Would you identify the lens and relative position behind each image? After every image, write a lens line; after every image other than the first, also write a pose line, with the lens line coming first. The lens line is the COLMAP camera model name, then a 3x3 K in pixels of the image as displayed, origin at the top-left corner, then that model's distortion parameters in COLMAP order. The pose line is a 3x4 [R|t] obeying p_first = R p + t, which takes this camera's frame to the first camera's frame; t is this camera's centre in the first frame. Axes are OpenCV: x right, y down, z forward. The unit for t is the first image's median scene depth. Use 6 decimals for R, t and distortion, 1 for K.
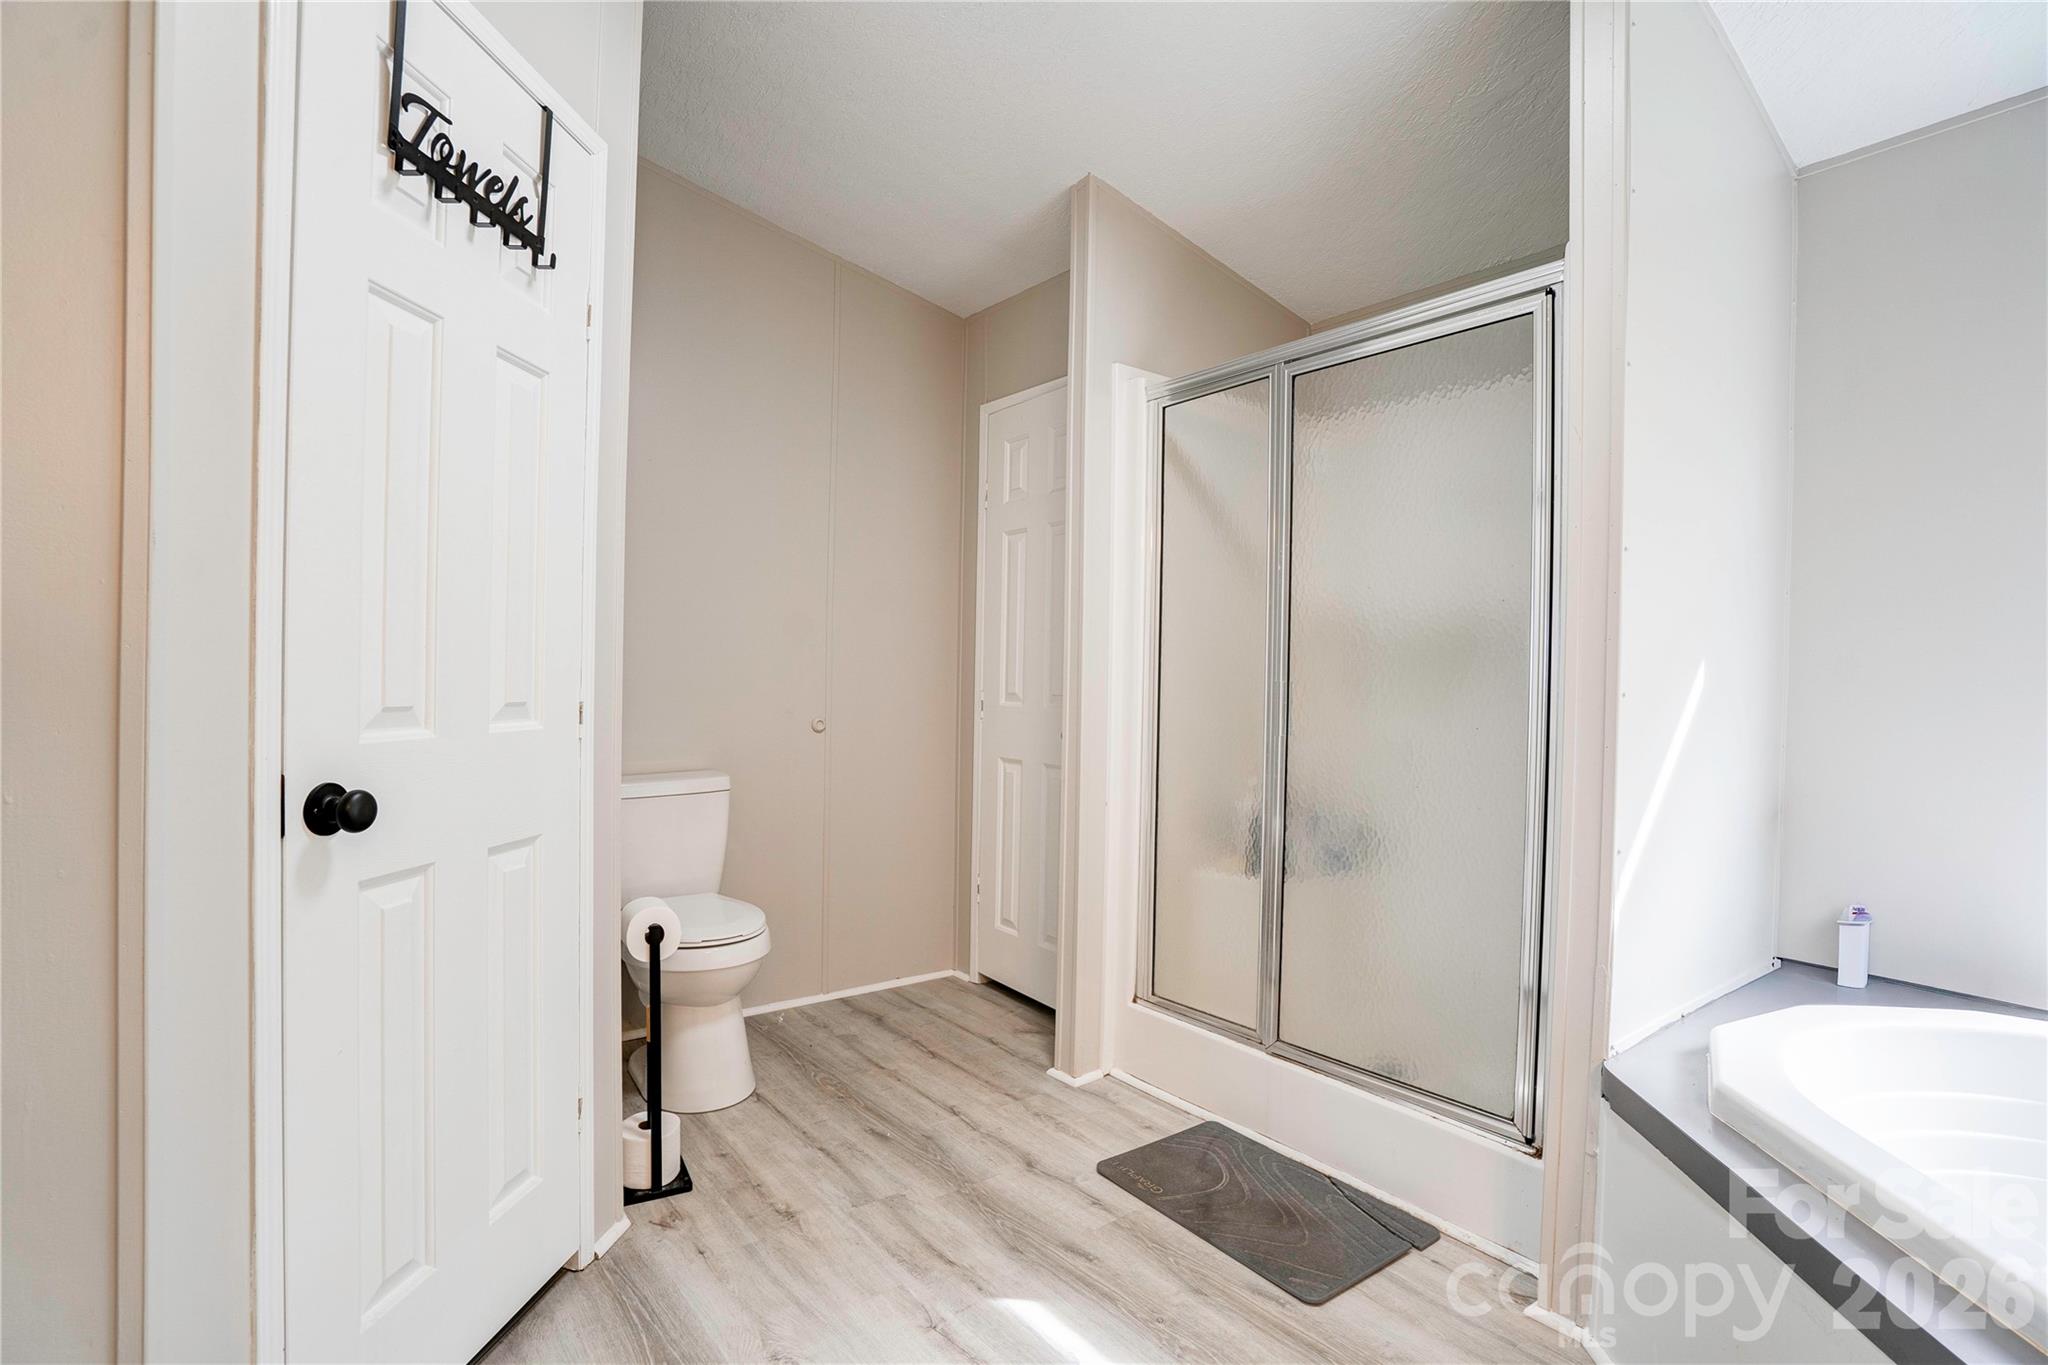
lens RADIAL K [[965.5, 0, 1023.2], [0, 965.5, 681.6], [0, 0, 1]] dist [-0.057775, 0.022781]
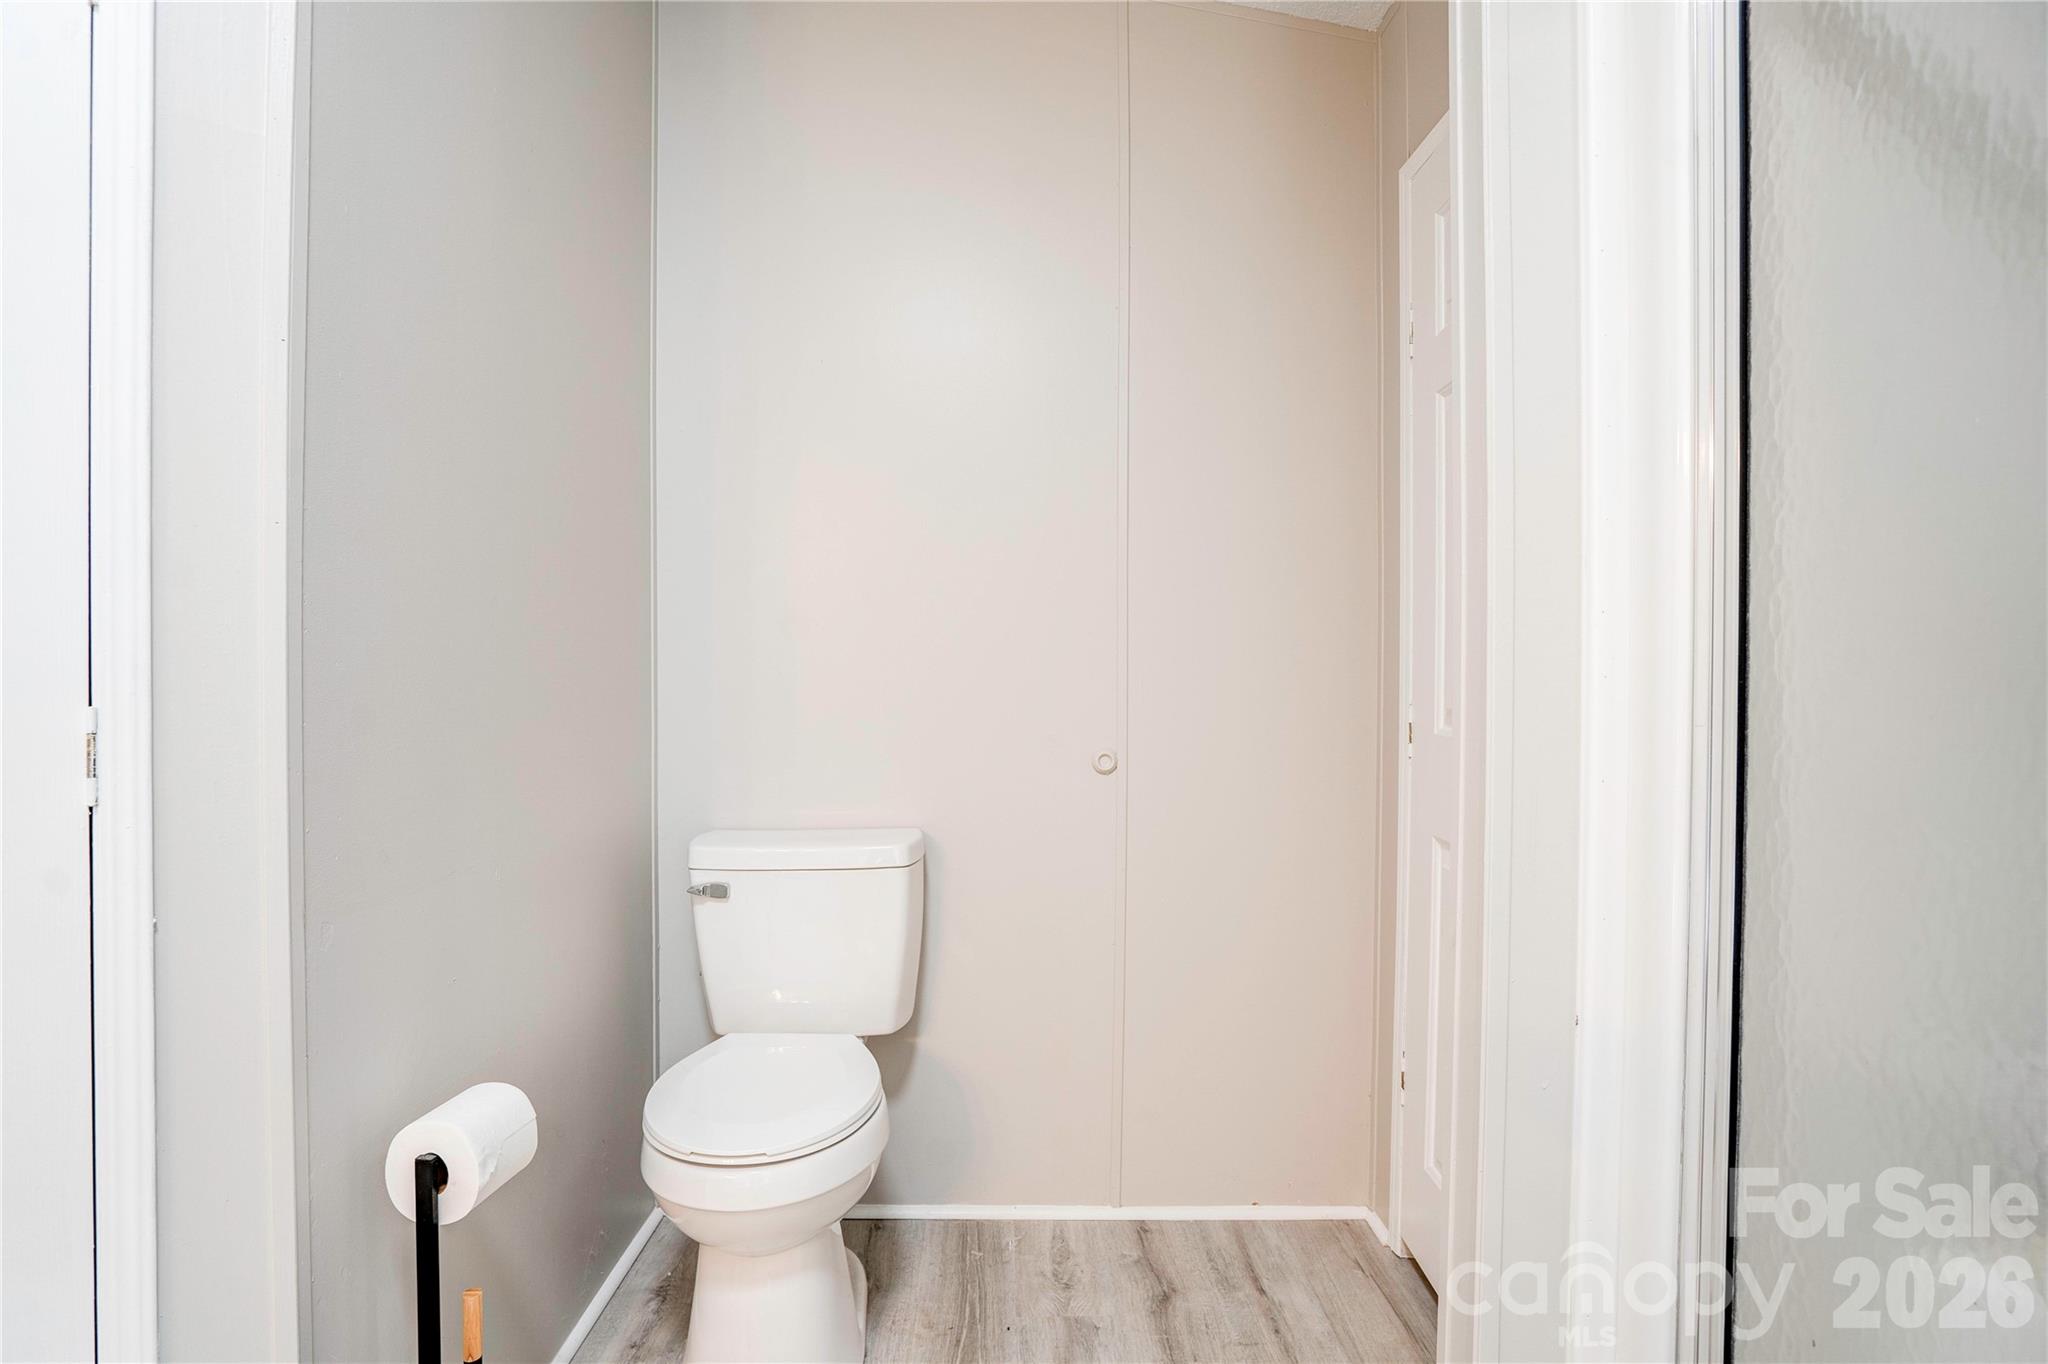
lens RADIAL K [[965.5, 0, 1024.9], [0, 965.5, 678.4], [0, 0, 1]] dist [-0.057775, 0.022781]
pose [[0.792211, -0.008171, -0.610193, 0.119098], [0.003792, 0.999957, -0.008467, -0.001420], [0.610236, 0.004394, 0.792207, 0.504838]]
